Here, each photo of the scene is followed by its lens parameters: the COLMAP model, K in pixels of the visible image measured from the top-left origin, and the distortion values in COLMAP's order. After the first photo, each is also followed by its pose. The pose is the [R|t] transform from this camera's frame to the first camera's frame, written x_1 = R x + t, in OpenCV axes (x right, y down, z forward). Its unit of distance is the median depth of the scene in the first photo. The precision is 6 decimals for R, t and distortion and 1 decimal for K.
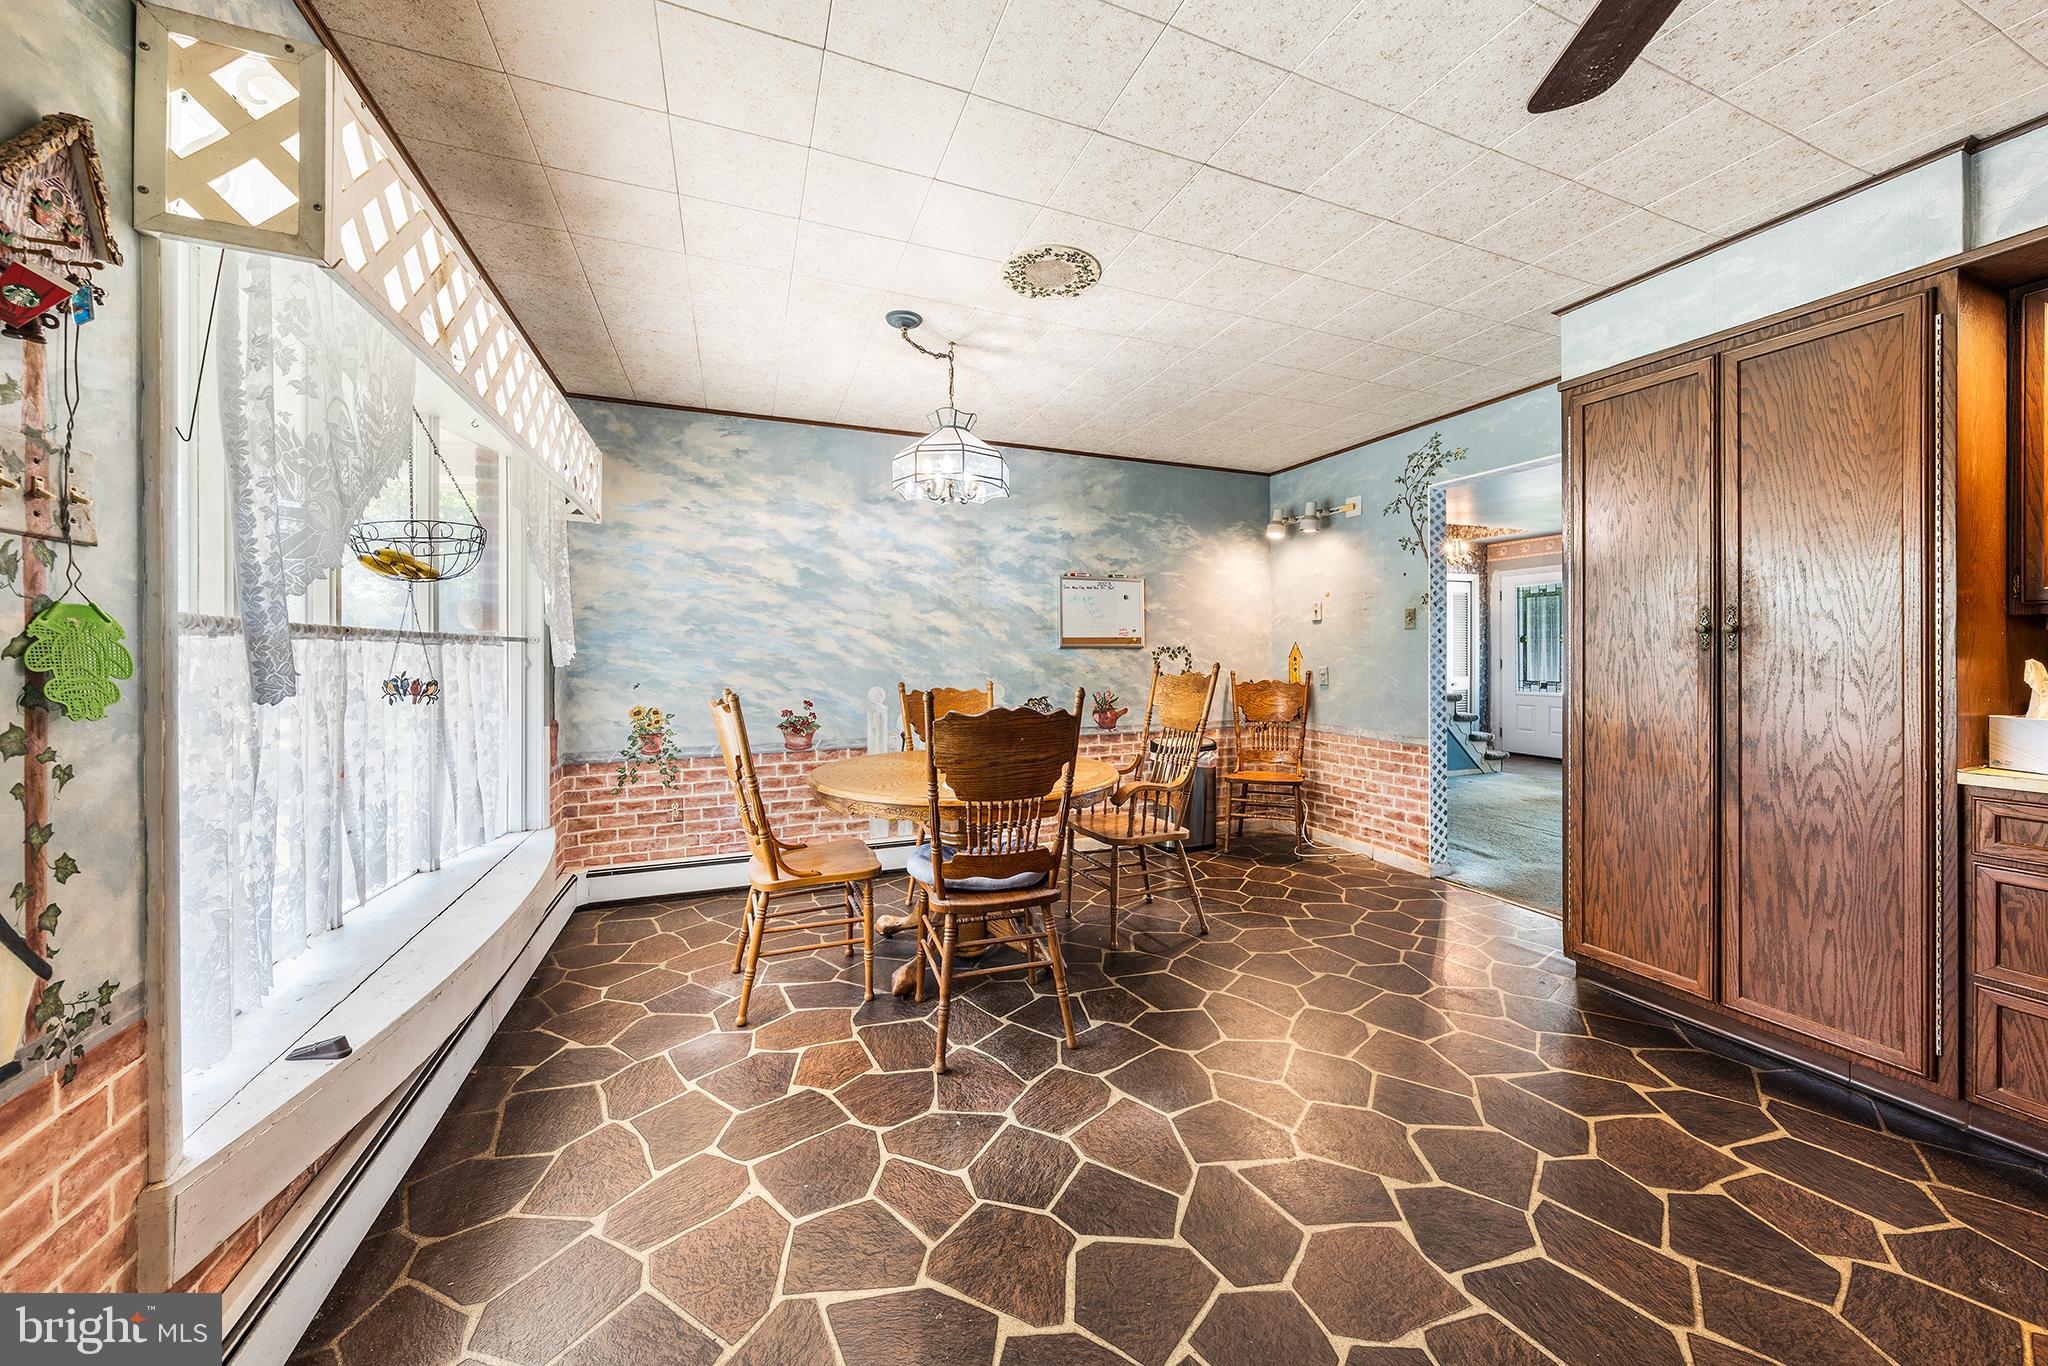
lens RADIAL K [[721.9, 0, 1017.0], [0, 721.9, 670.7], [0, 0, 1]] dist [-0.001241, -0.000271]
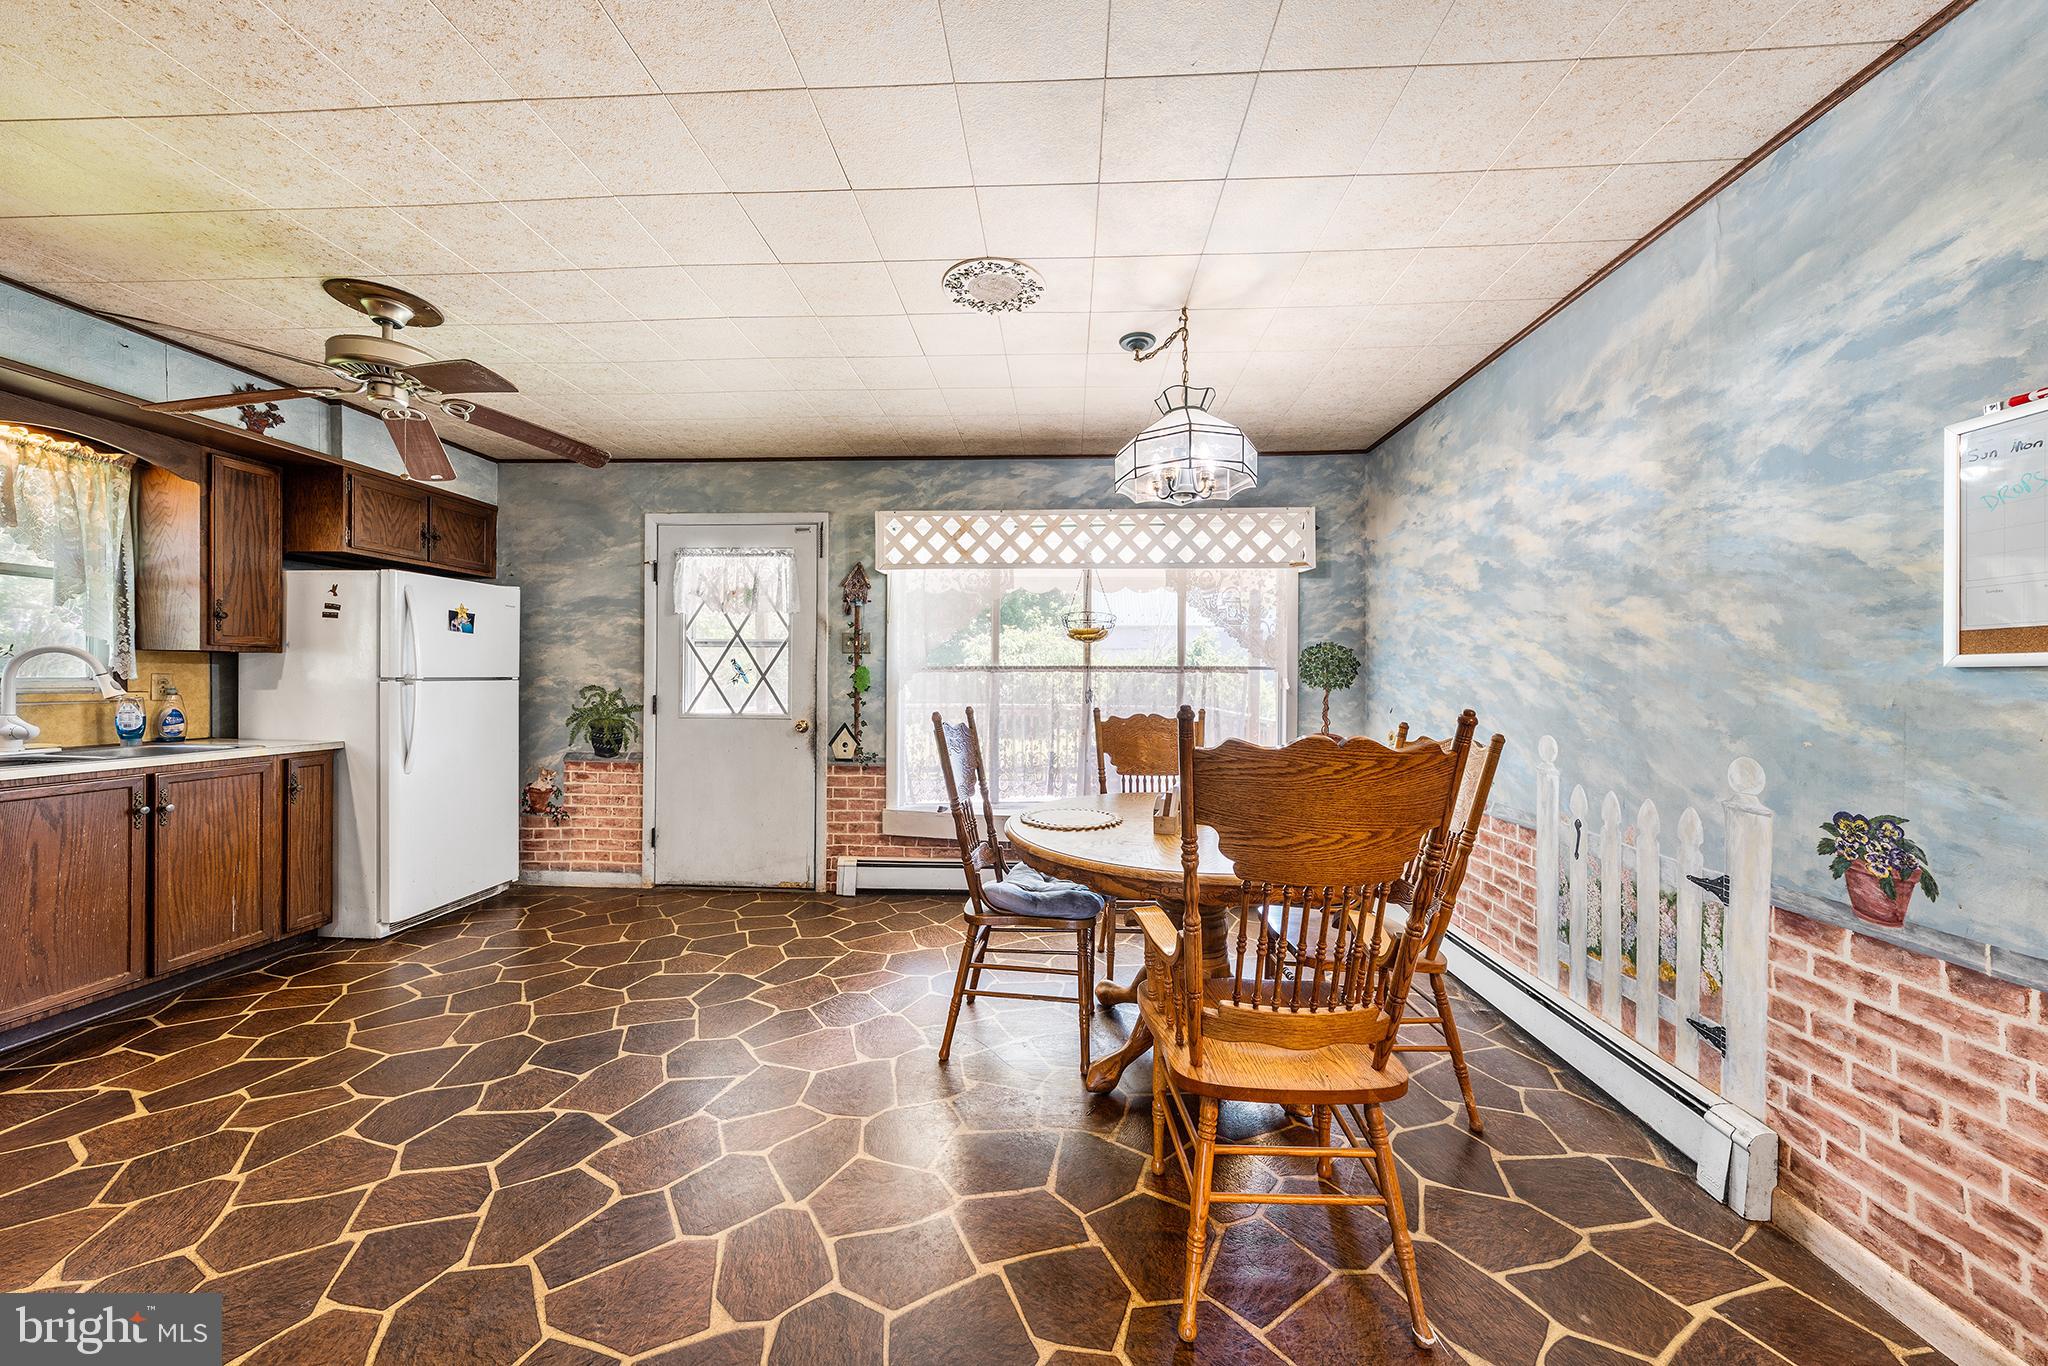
lens RADIAL K [[721.9, 0, 1017.0], [0, 721.9, 670.7], [0, 0, 1]] dist [-0.001241, -0.000271]
pose [[-0.440058, 0.000996, -0.897969, 0.535929], [-0.001610, 0.999997, 0.001898, -0.031807], [0.897968, 0.002281, -0.440055, 0.841215]]
